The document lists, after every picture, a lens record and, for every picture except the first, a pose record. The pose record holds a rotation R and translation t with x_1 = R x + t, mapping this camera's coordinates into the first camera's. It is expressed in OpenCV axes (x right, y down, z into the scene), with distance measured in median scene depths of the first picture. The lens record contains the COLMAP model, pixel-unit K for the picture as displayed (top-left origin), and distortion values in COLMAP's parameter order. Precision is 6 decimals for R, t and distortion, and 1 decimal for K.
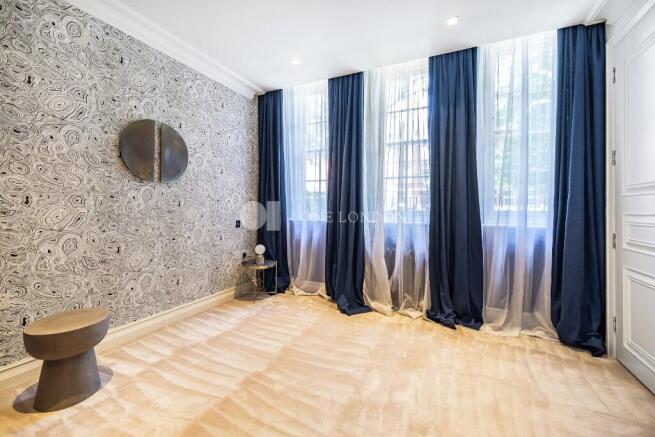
lens RADIAL K [[280.7, 0, 326.7], [0, 280.7, 216.9], [0, 0, 1]] dist [0.004034, -0.000401]
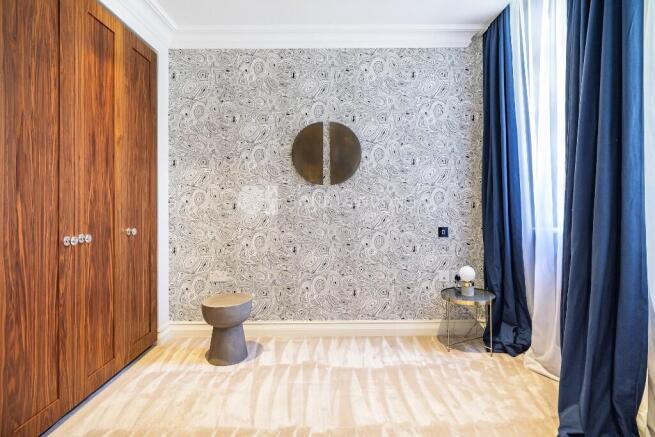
lens RADIAL K [[338.7, 0, 327.1], [0, 338.7, 216.0], [0, 0, 1]] dist [0.015222, -0.000149]
pose [[0.422463, 0.003919, -0.906372, 0.456226], [-0.016958, 0.999850, -0.003581, -0.009533], [0.906222, 0.016883, 0.422466, 0.505846]]
